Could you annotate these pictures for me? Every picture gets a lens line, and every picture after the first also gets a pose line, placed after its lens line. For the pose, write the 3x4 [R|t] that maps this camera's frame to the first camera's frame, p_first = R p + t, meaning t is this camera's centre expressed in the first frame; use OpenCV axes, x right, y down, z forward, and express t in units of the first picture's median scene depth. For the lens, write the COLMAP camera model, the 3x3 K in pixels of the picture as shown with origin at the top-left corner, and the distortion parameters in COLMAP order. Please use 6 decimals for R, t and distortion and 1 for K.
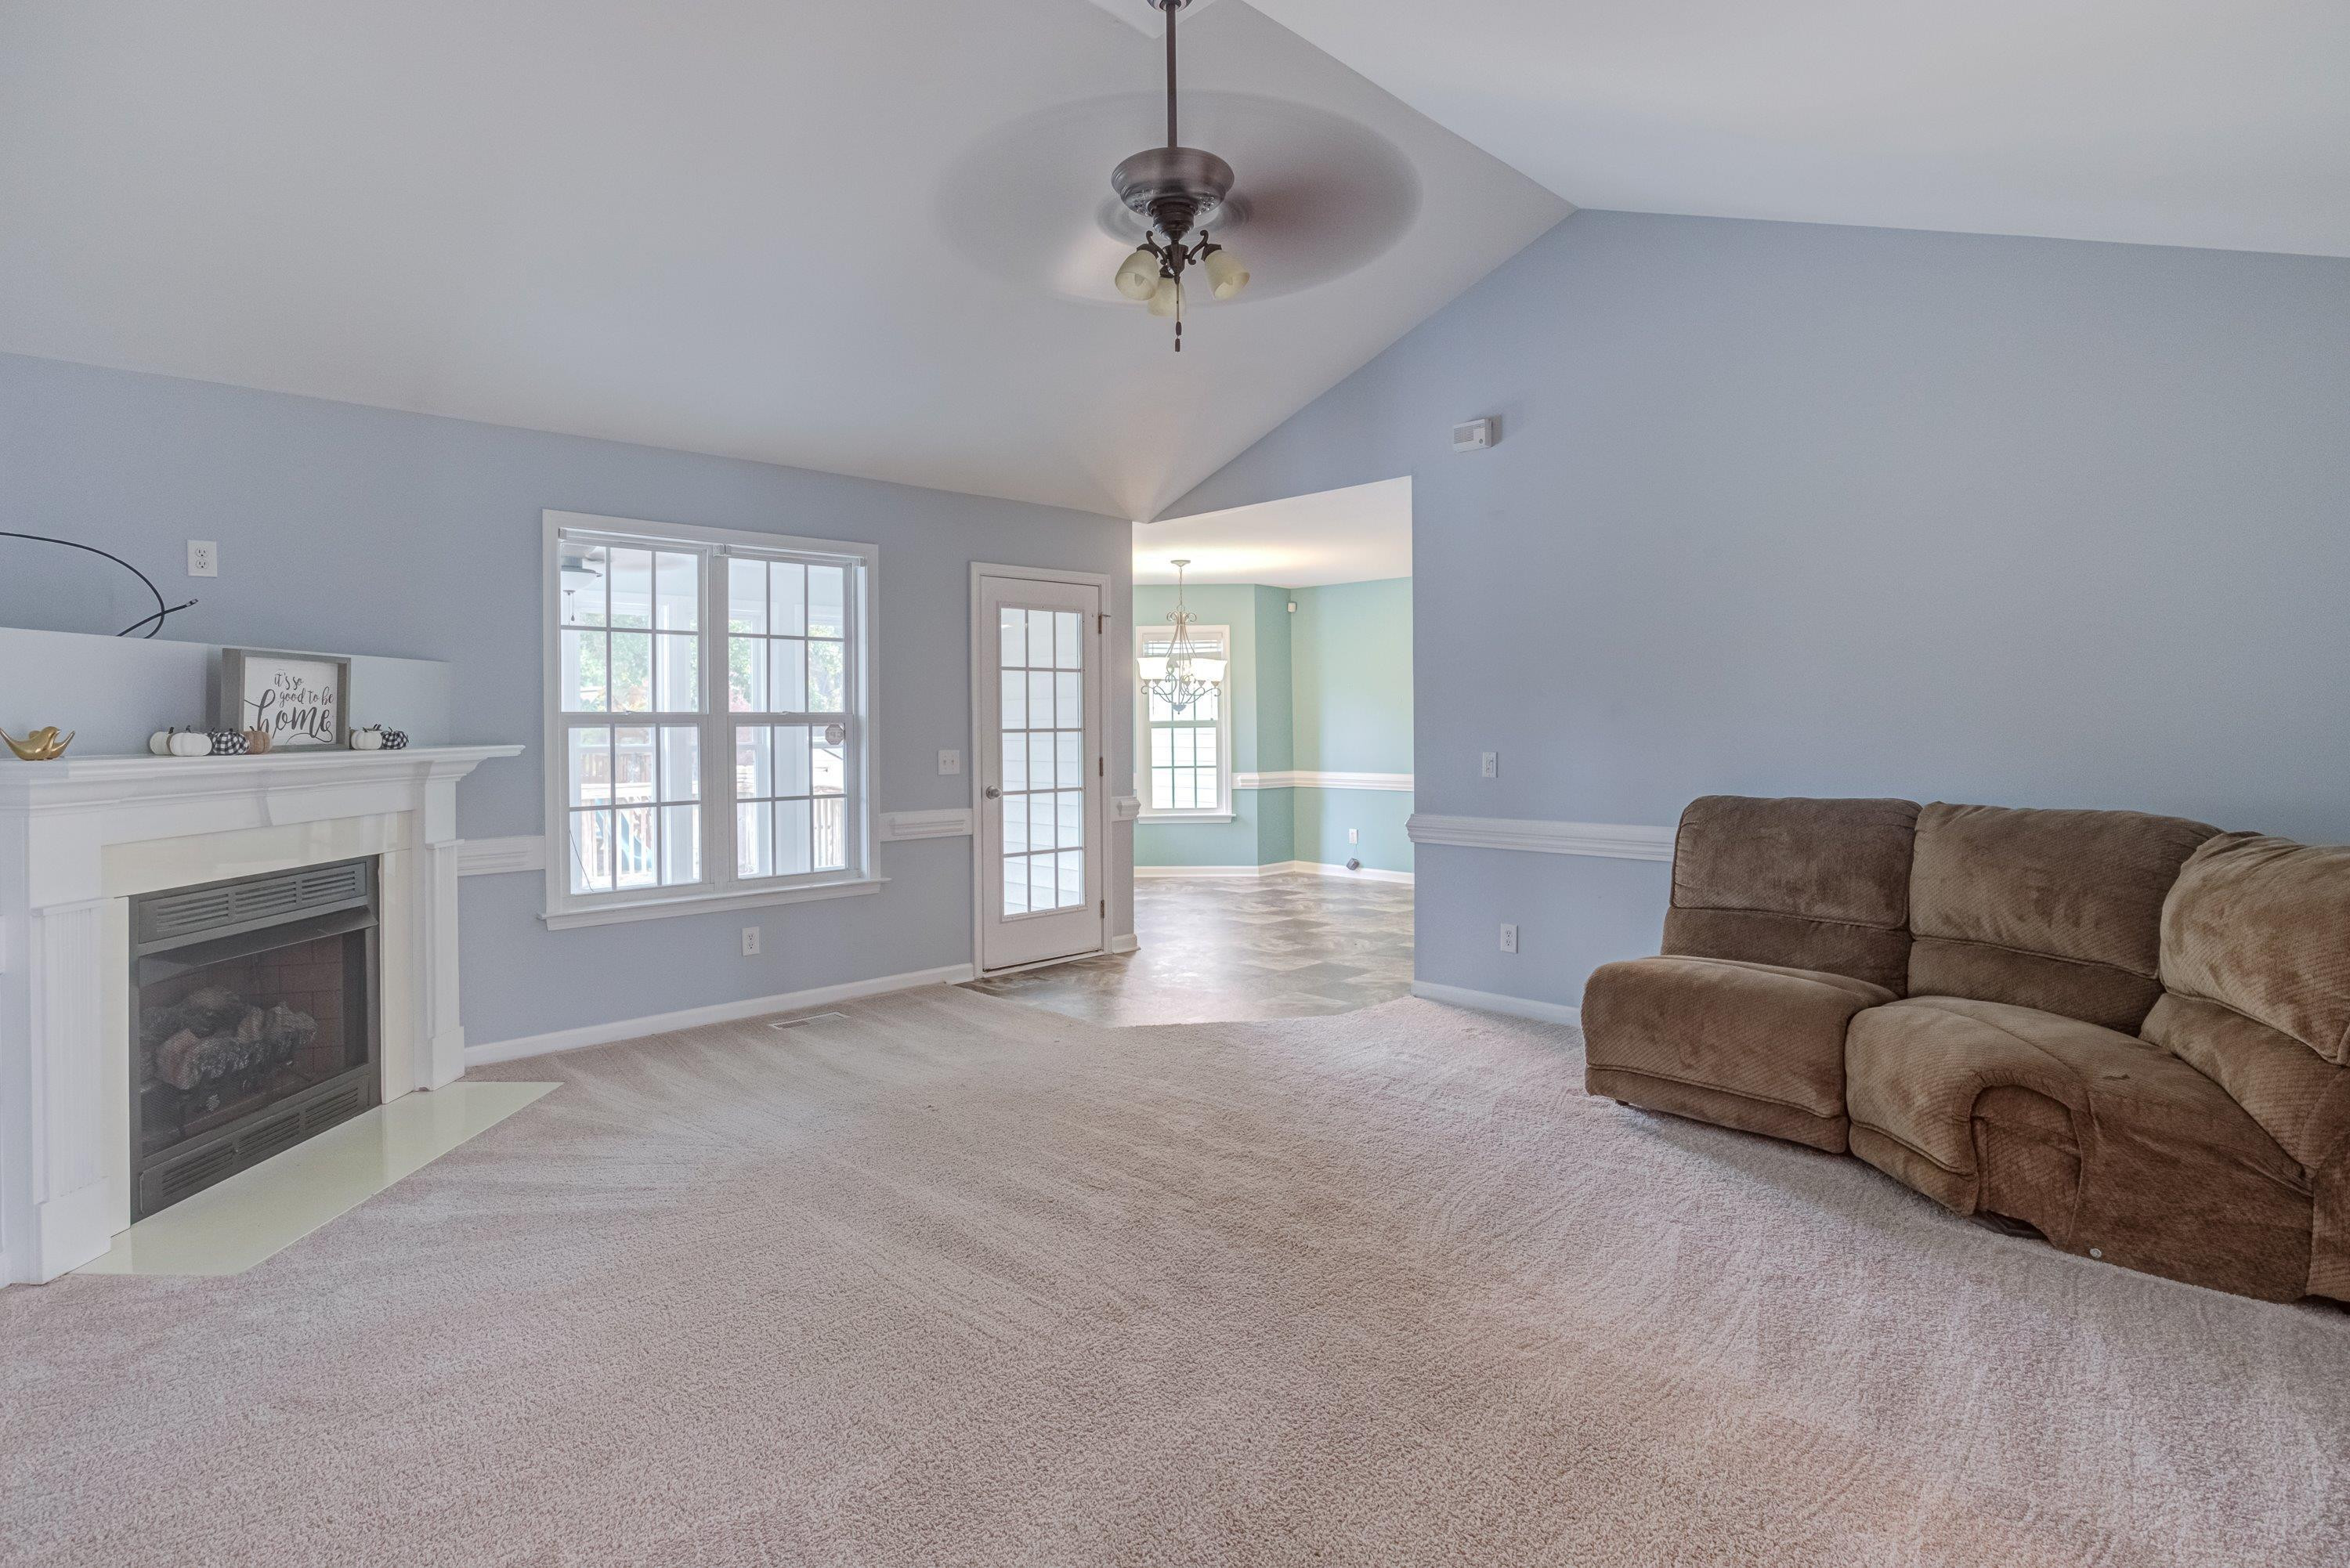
lens RADIAL K [[1218.2, 0, 1176.8], [0, 1218.2, 718.2], [0, 0, 1]] dist [-0.017025, 0.000762]
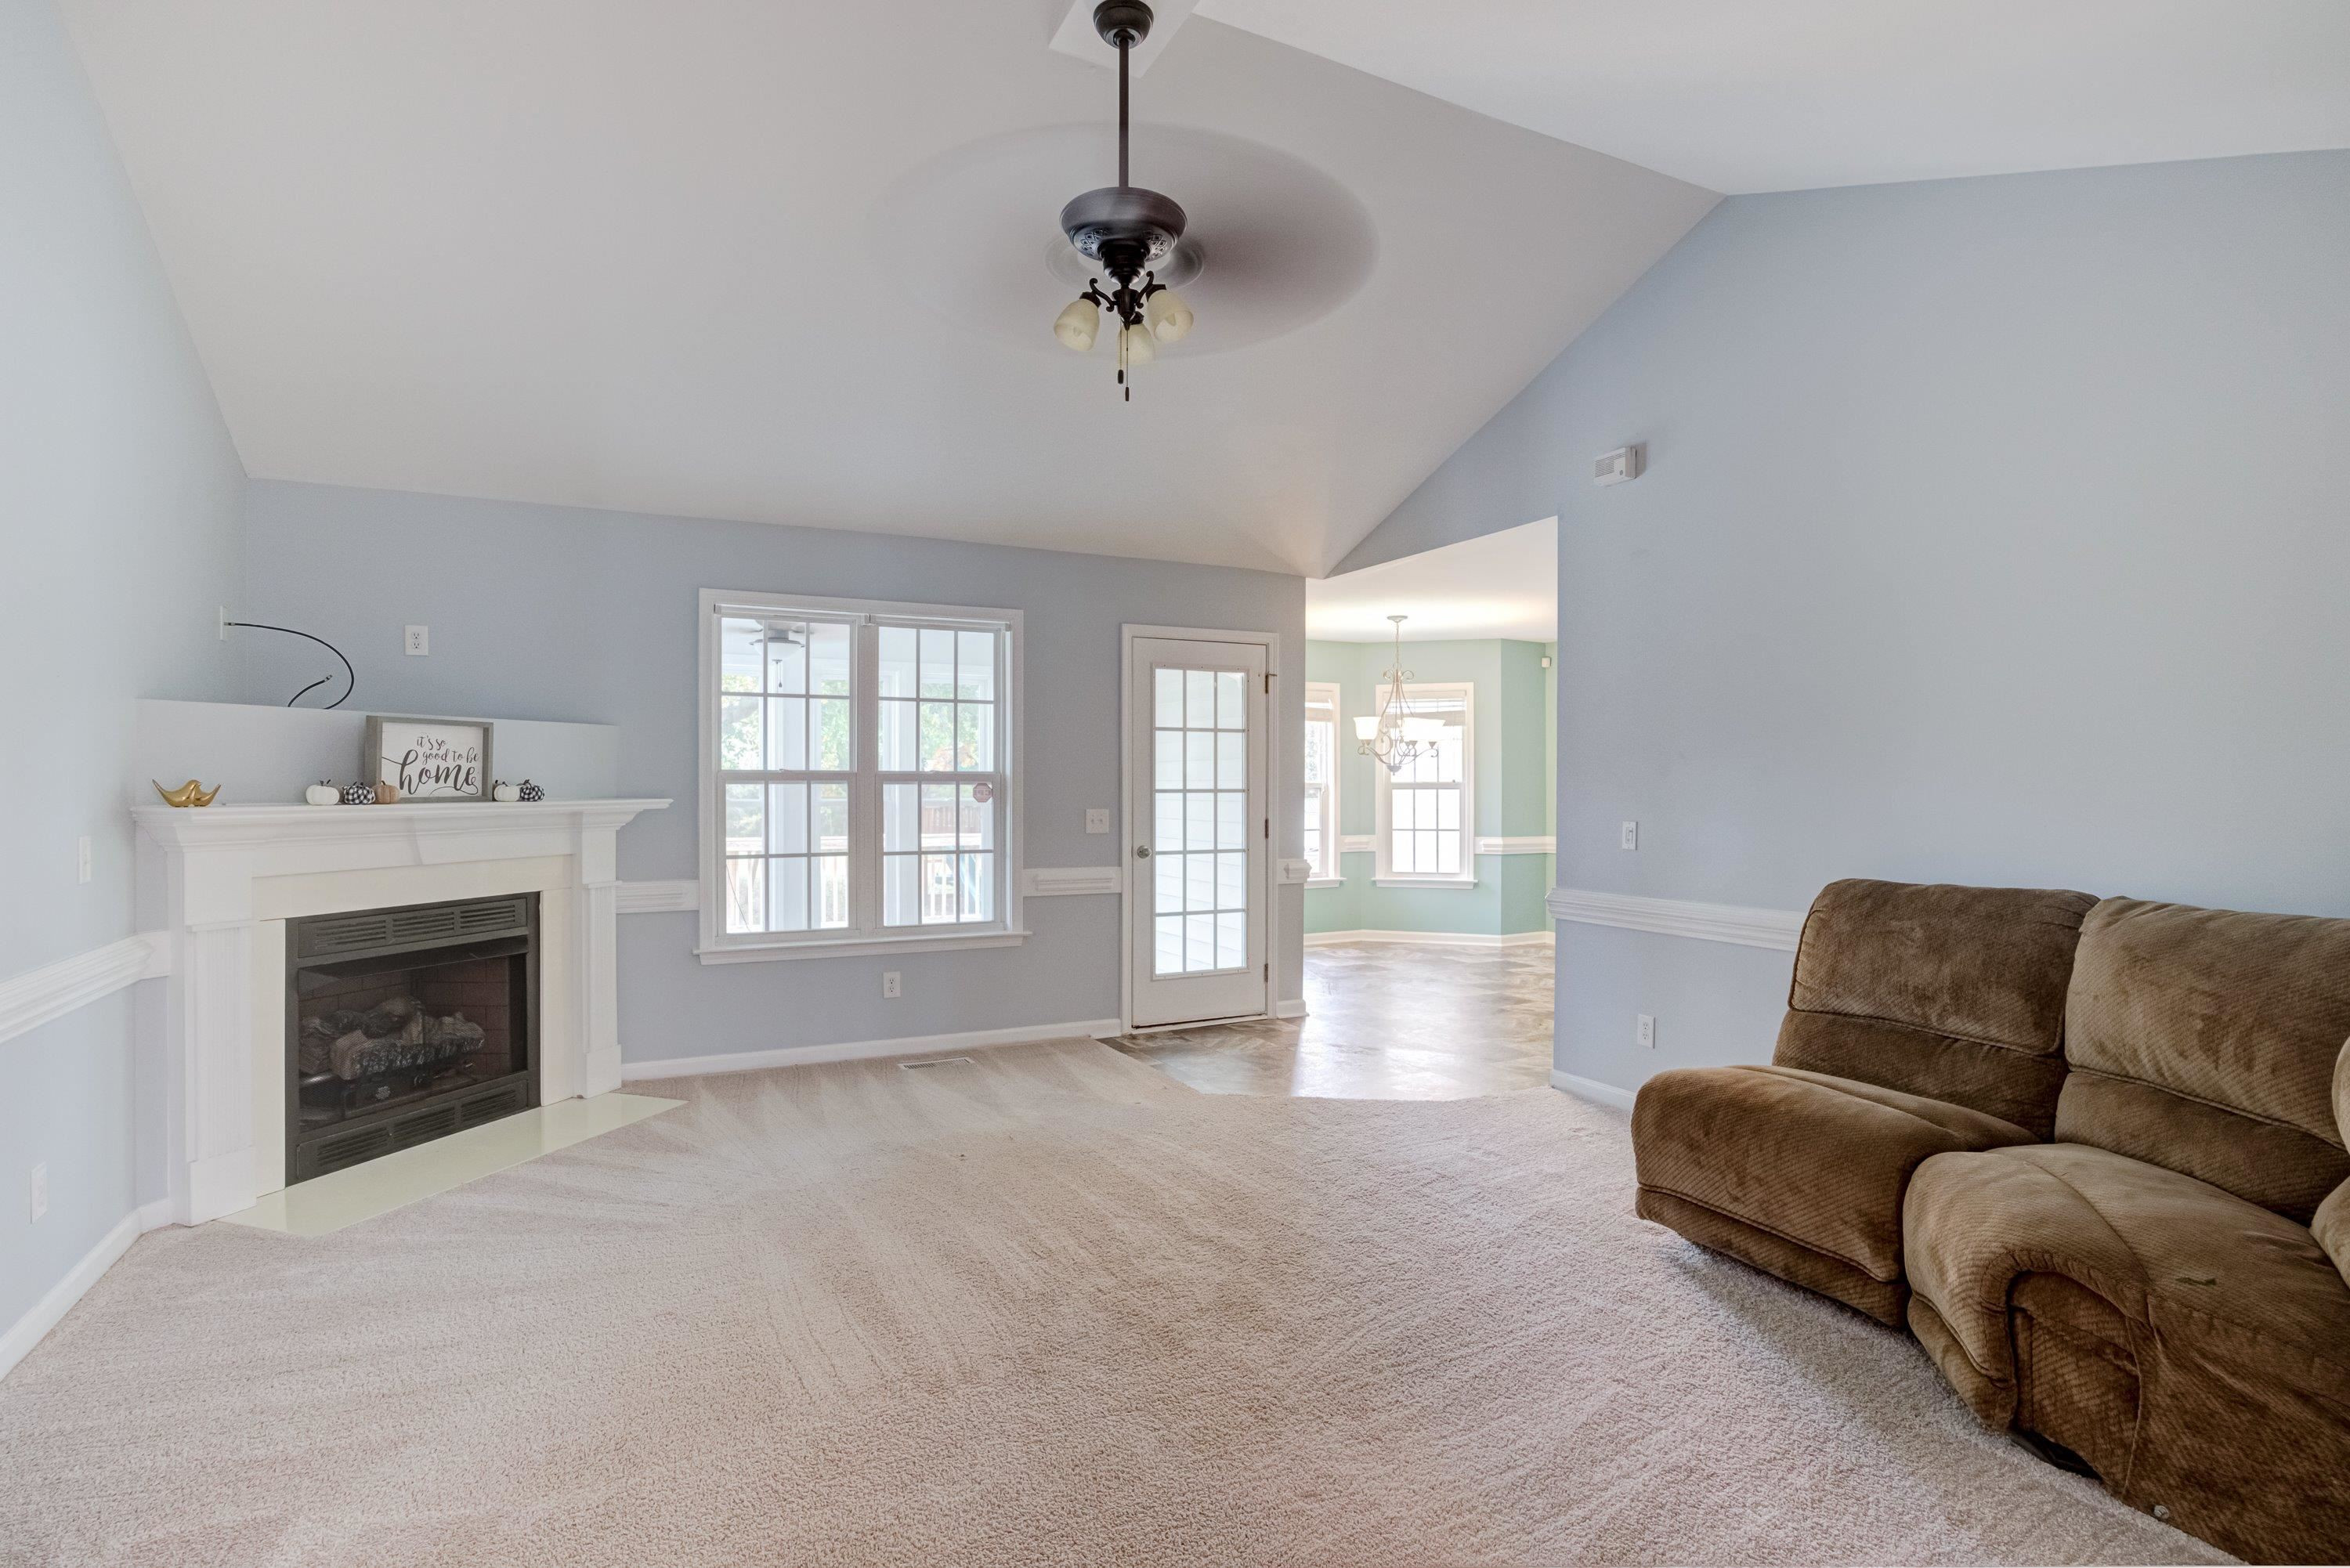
lens RADIAL K [[1201.5, 0, 1203.8], [0, 1201.5, 787.8], [0, 0, 1]] dist [-0.015301, 0.000450]
pose [[0.955969, 0.011051, -0.293259, 0.293186], [-0.008353, 0.999910, 0.010453, -0.004506], [0.293348, -0.007543, 0.955976, 0.092626]]
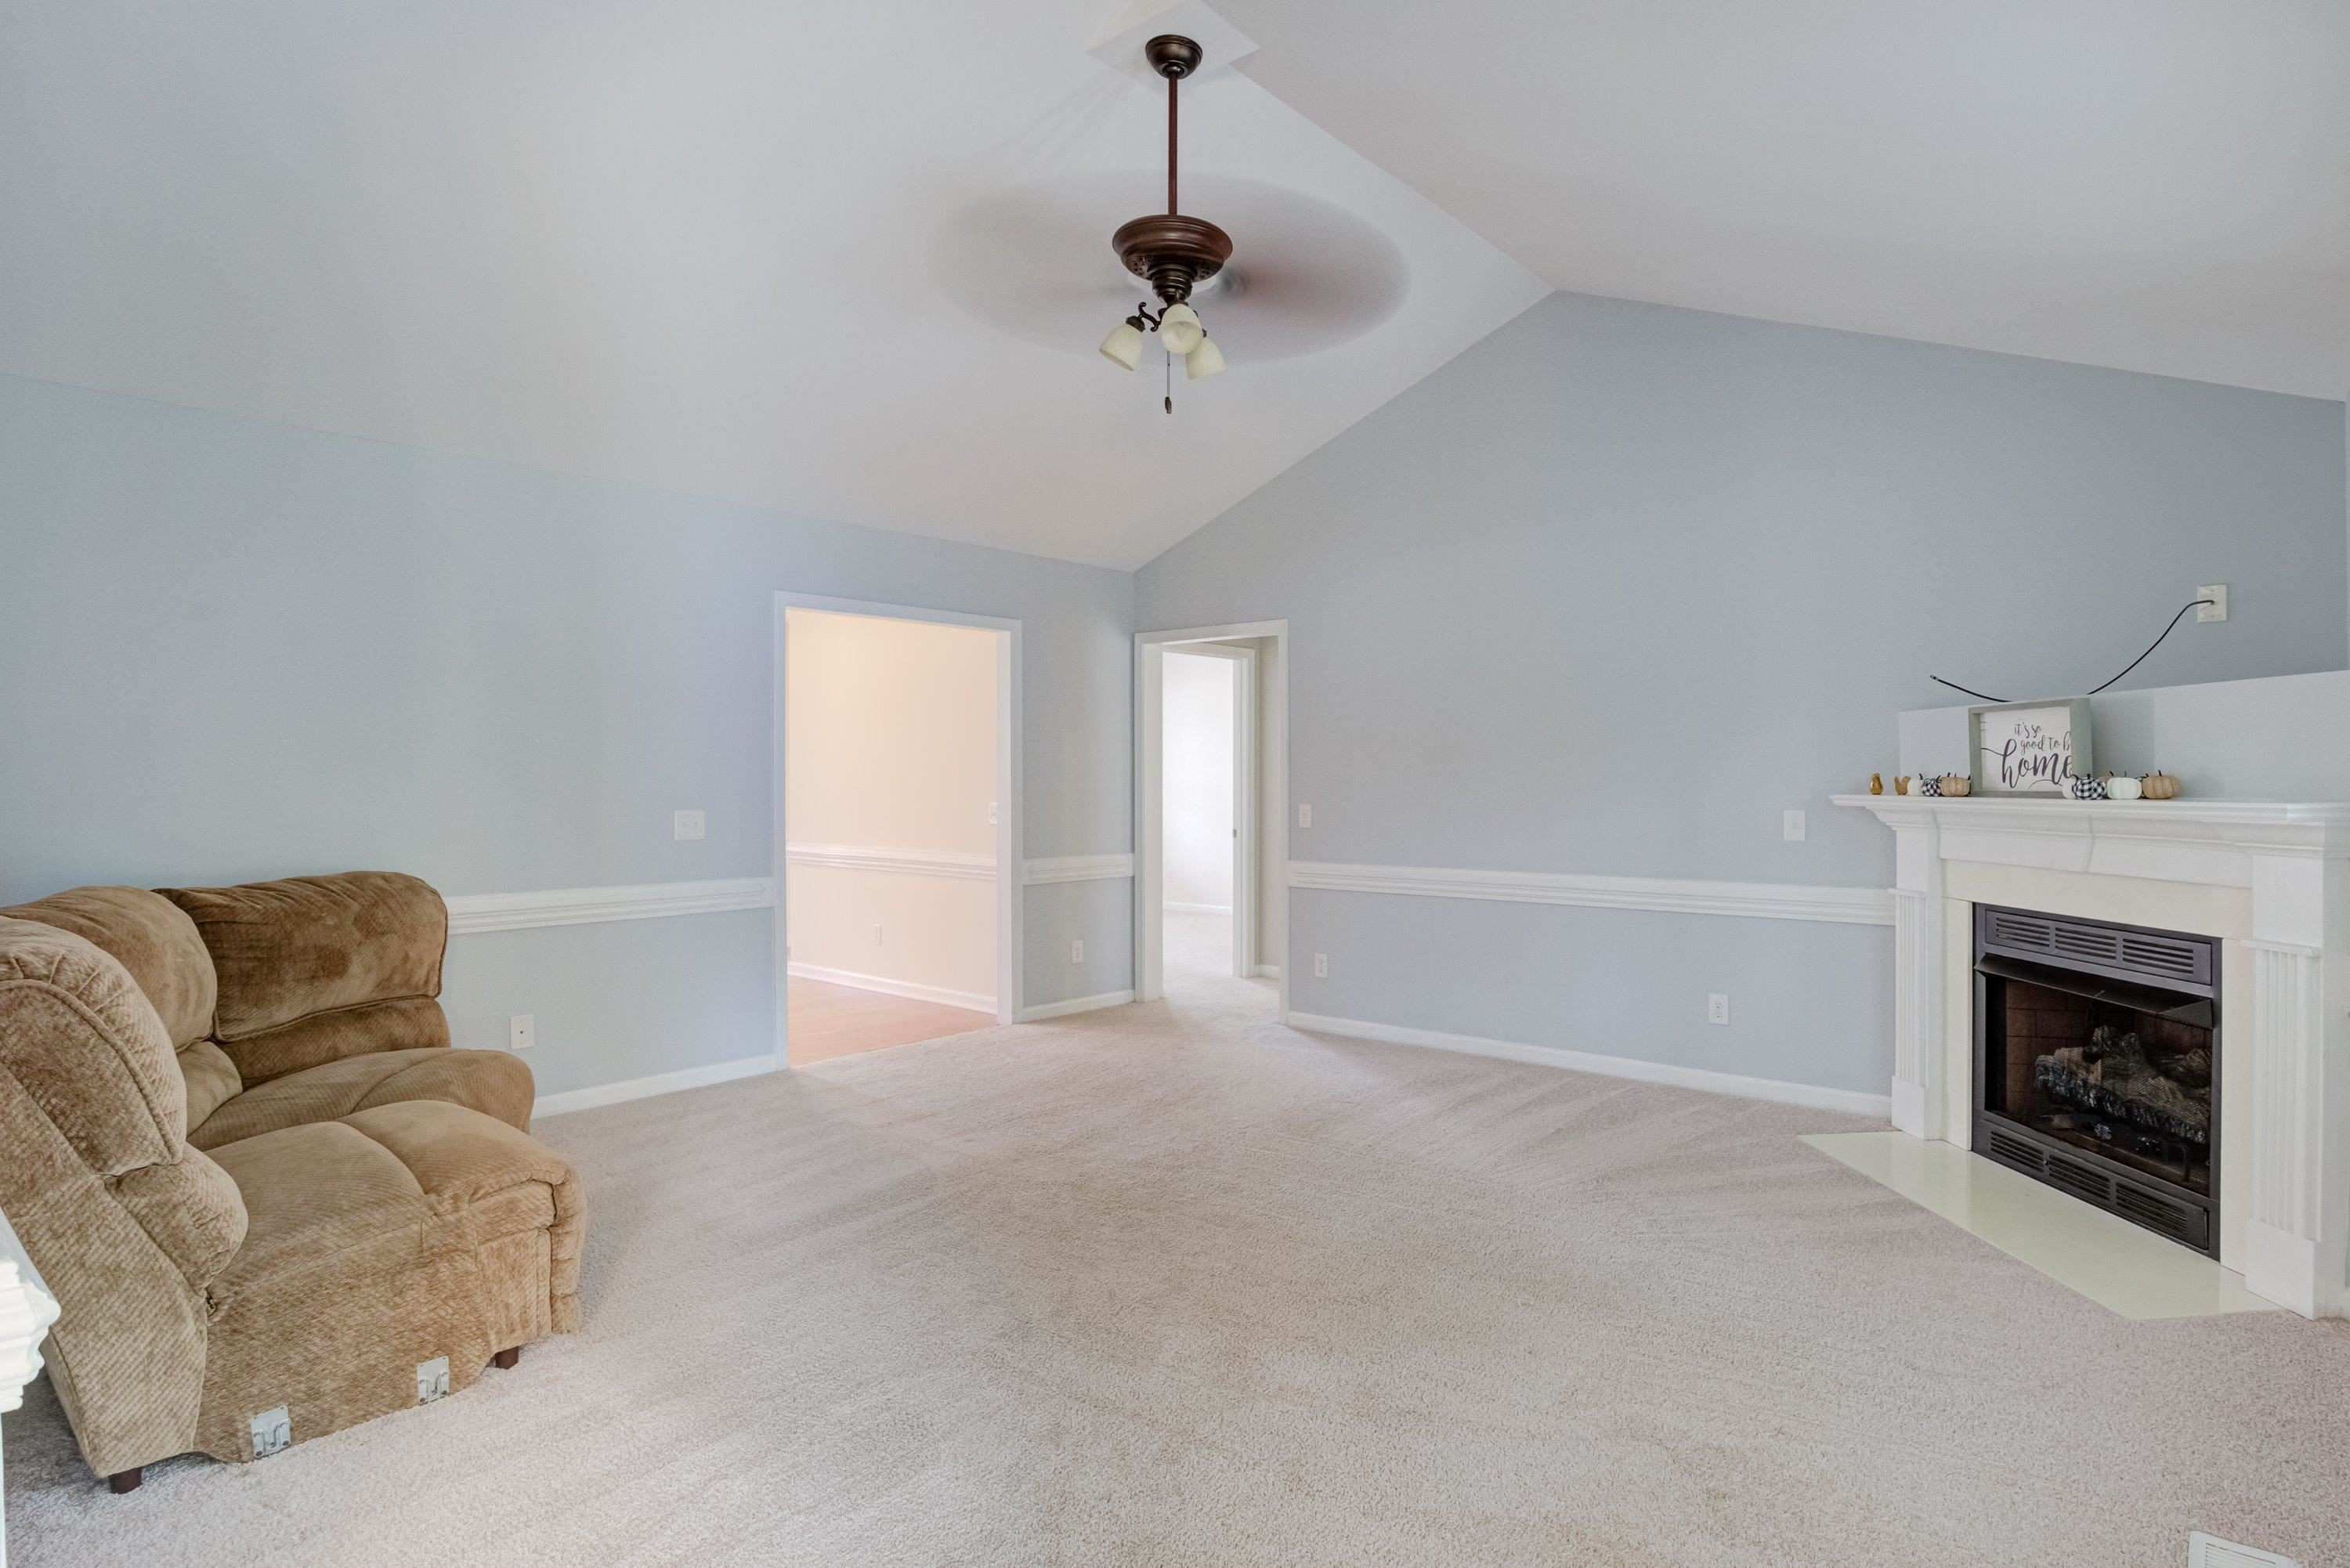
lens RADIAL K [[1201.5, 0, 1203.8], [0, 1201.5, 787.8], [0, 0, 1]] dist [-0.015301, 0.000450]
pose [[-0.995921, 0.013560, -0.089202, 0.058290], [0.013169, 0.999901, 0.004962, 0.004437], [0.089260, 0.003767, -0.996001, 1.743910]]
